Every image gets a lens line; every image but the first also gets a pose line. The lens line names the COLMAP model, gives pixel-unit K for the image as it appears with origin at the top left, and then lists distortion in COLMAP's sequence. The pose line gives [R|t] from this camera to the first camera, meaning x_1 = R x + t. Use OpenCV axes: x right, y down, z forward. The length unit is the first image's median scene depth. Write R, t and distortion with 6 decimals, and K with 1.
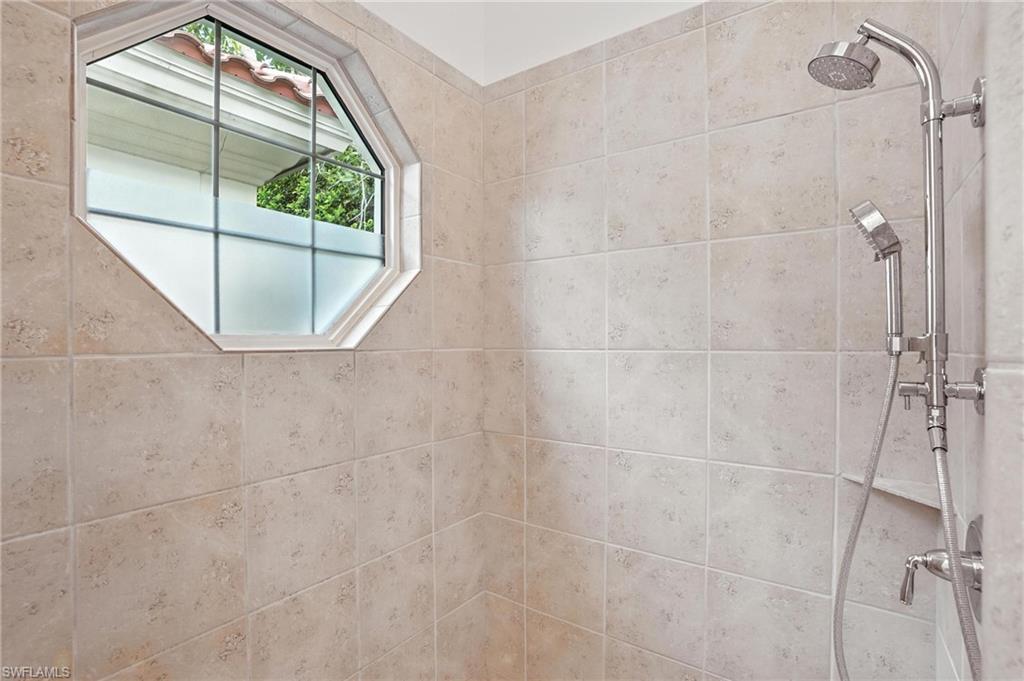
lens RADIAL K [[475.9, 0, 509.0], [0, 475.9, 337.2], [0, 0, 1]] dist [-0.069646, 0.027076]
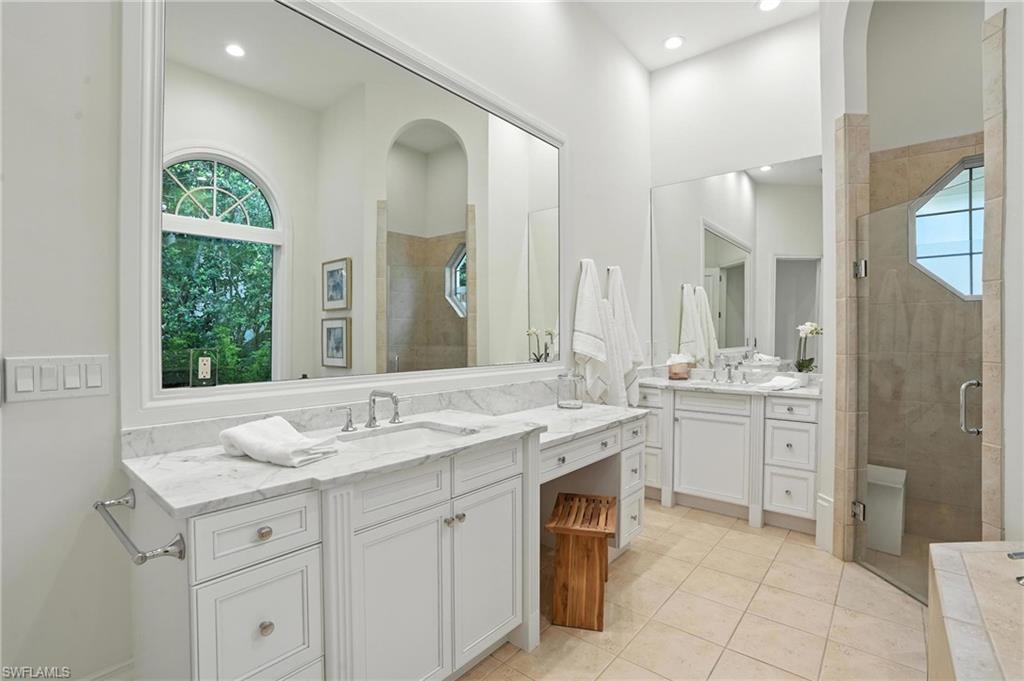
lens RADIAL K [[475.9, 0, 509.0], [0, 475.9, 337.2], [0, 0, 1]] dist [-0.069646, 0.027076]
pose [[-0.077274, 0.010778, -0.996952, 1.477403], [0.005329, 0.999932, 0.010397, 0.136602], [0.996996, -0.004509, -0.077326, -0.954643]]
